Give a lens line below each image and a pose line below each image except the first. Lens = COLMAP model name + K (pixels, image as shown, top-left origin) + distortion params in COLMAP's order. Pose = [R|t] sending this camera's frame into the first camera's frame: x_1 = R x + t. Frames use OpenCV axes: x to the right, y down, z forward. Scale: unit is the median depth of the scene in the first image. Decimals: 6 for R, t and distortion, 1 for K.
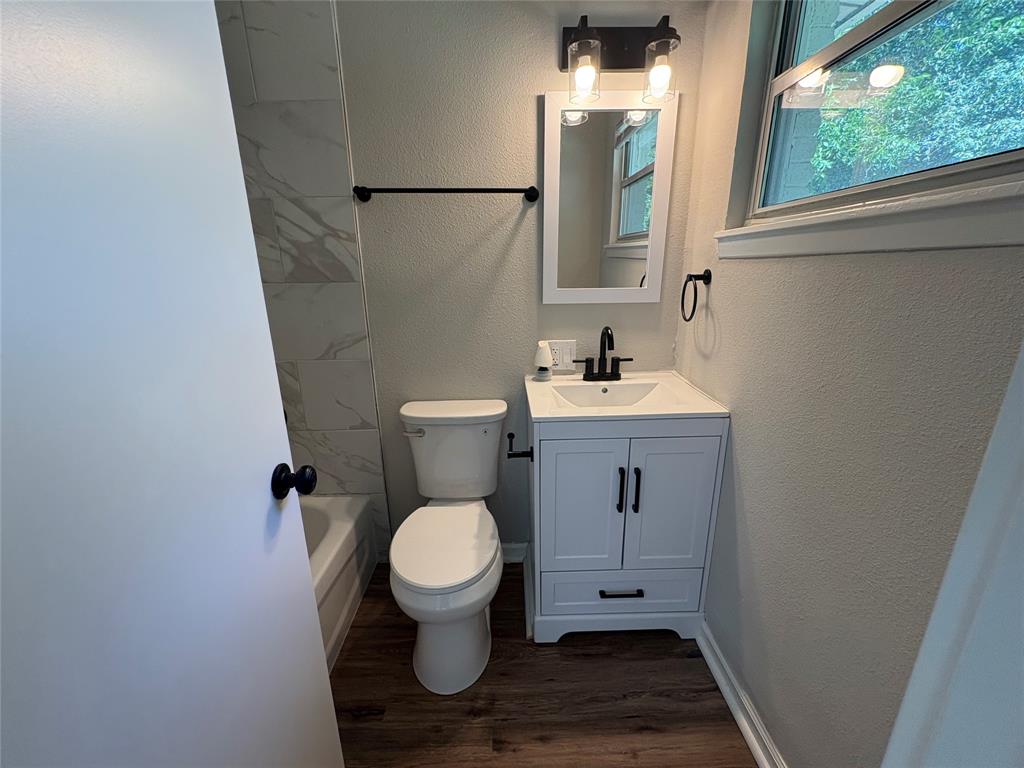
lens RADIAL K [[408.1, 0, 512.0], [0, 408.1, 384.0], [0, 0, 1]] dist [0.000665, 0.000218]
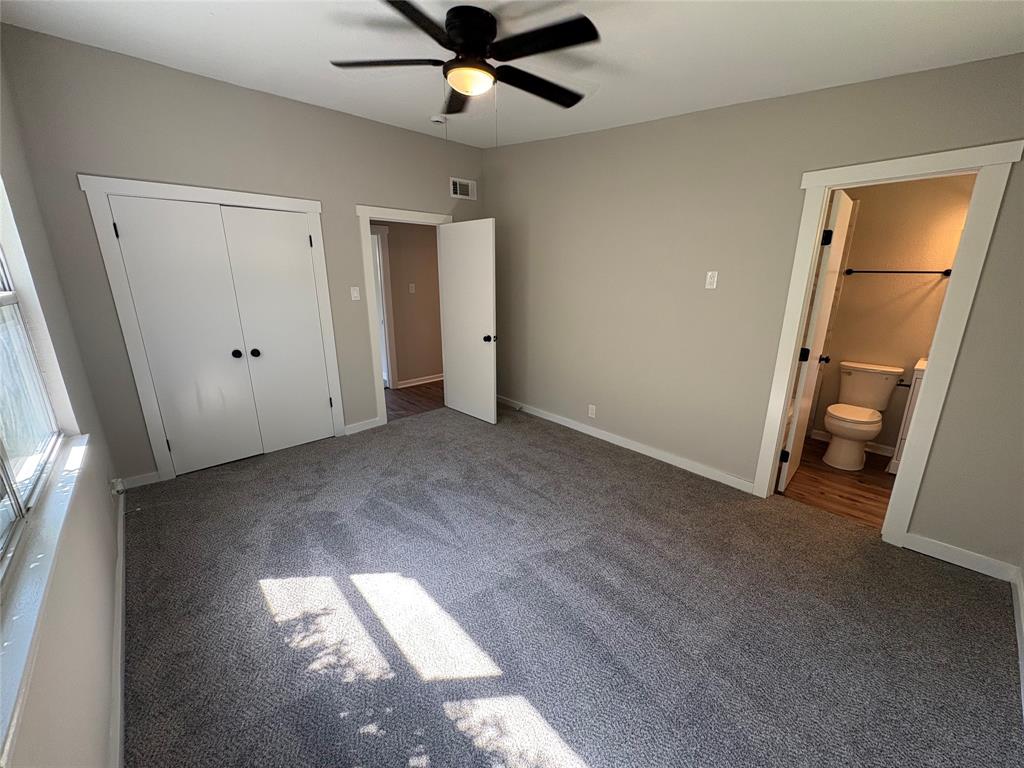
lens RADIAL K [[408.1, 0, 512.0], [0, 408.1, 384.0], [0, 0, 1]] dist [0.000665, 0.000218]
pose [[0.654514, 0.205874, -0.727481, 0.229799], [-0.206034, 0.974363, 0.090372, 0.379335], [0.727435, 0.090736, 0.680151, -2.051102]]
